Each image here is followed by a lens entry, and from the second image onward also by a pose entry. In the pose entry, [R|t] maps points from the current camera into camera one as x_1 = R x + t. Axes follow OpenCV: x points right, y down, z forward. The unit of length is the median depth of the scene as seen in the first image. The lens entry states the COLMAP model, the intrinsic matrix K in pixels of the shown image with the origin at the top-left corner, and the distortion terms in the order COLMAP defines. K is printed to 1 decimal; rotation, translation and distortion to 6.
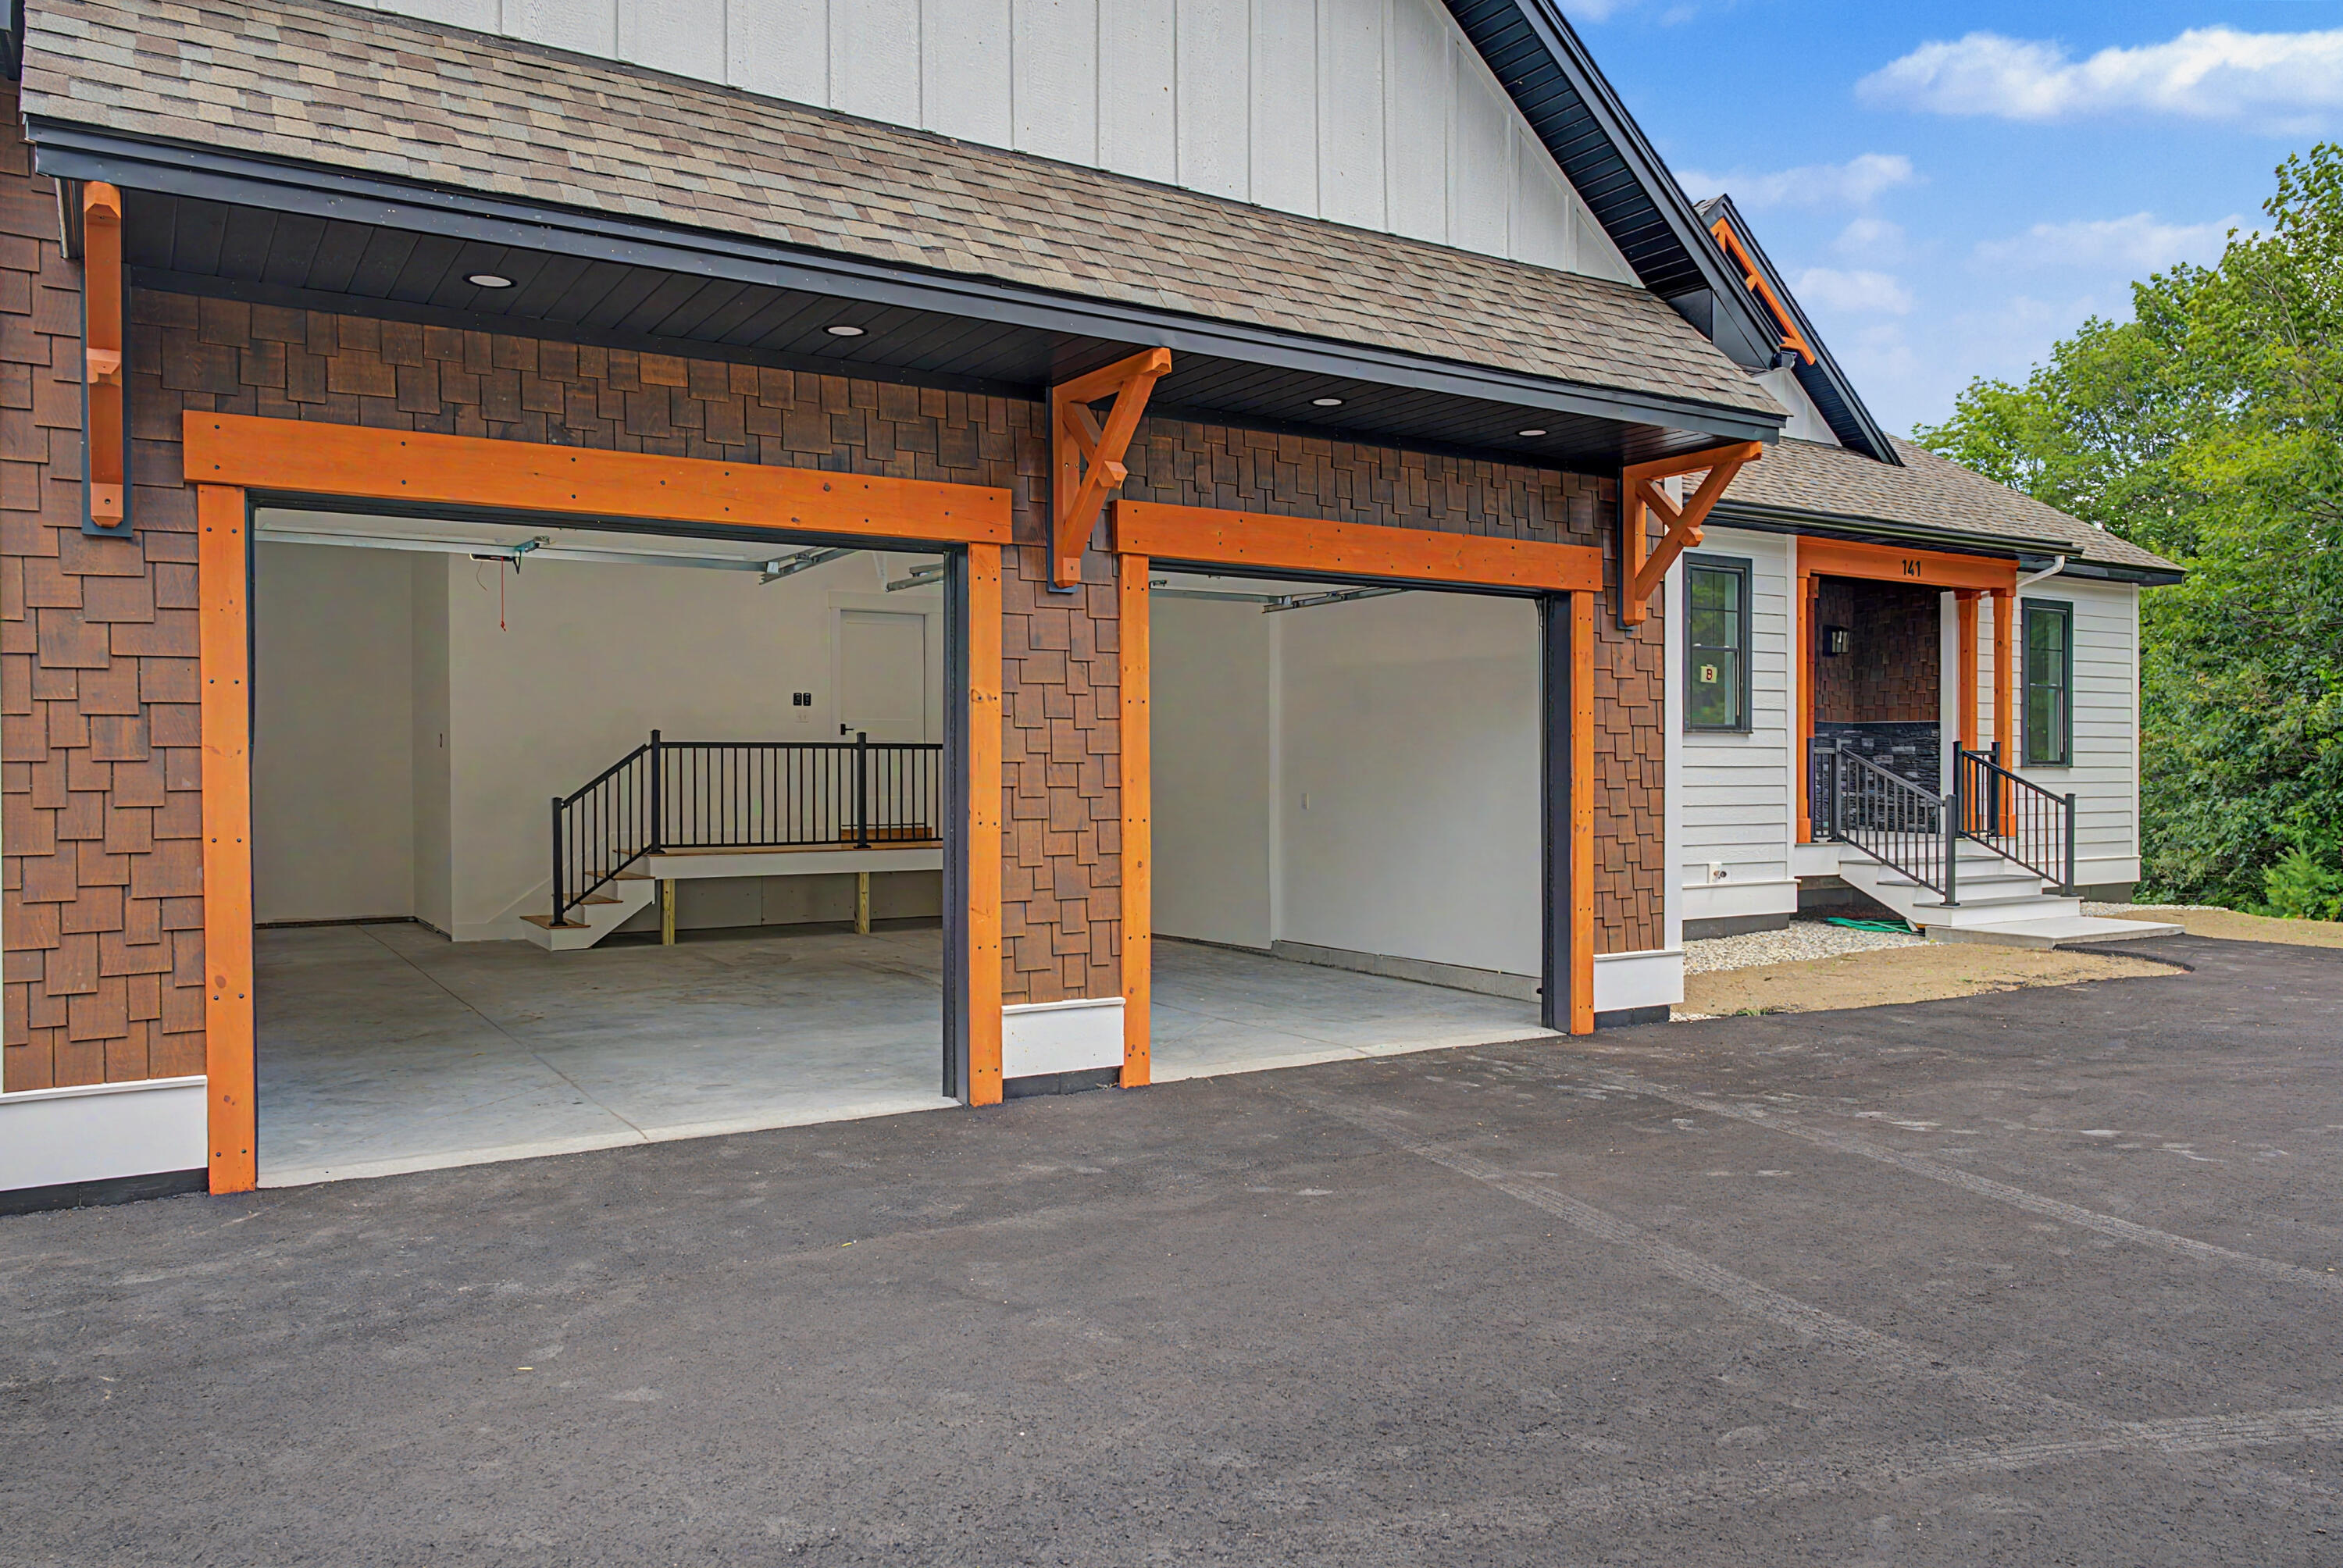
lens RADIAL K [[1668.5, 0, 1171.5], [0, 1668.5, 784.0], [0, 0, 1]] dist [0.006302, 0.002796]
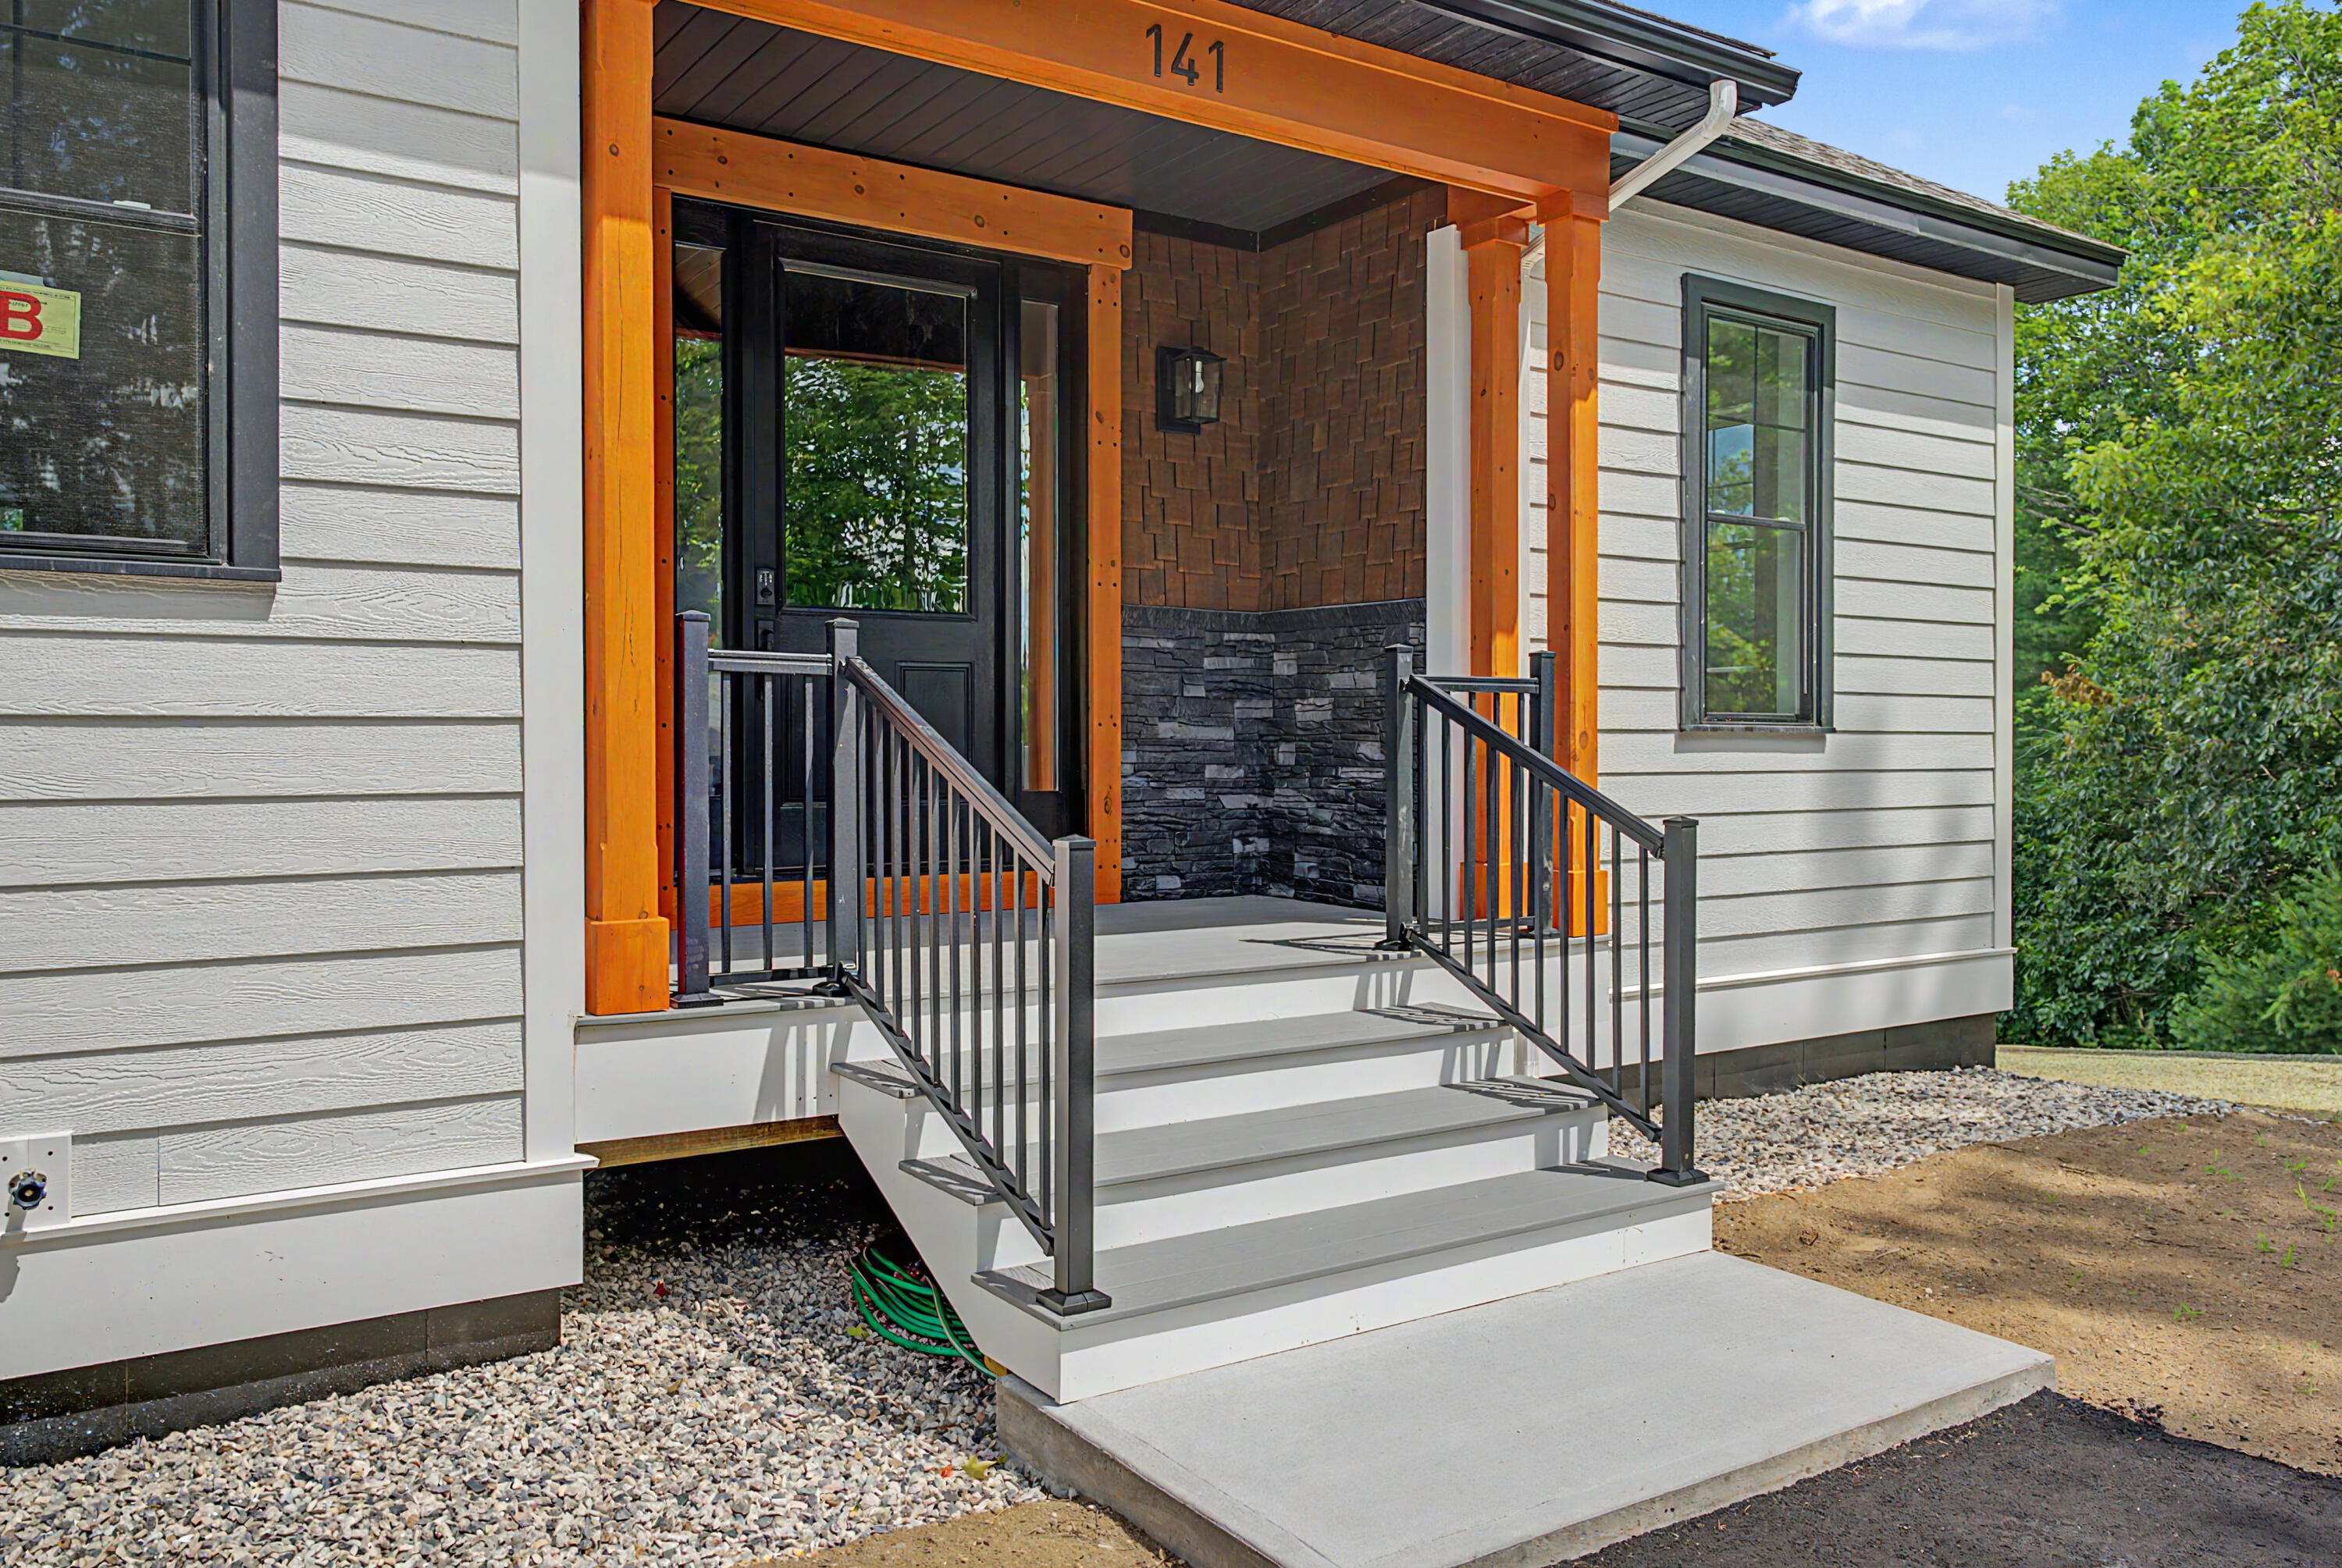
lens RADIAL K [[1791.8, 0, 1173.0], [0, 1791.8, 751.4], [0, 0, 1]] dist [-0.009648, -0.005177]
pose [[0.999504, 0.003010, 0.031334, 0.624640], [-0.002878, 0.999987, -0.004241, -0.005904], [-0.031346, 0.004149, 0.999500, 0.989121]]
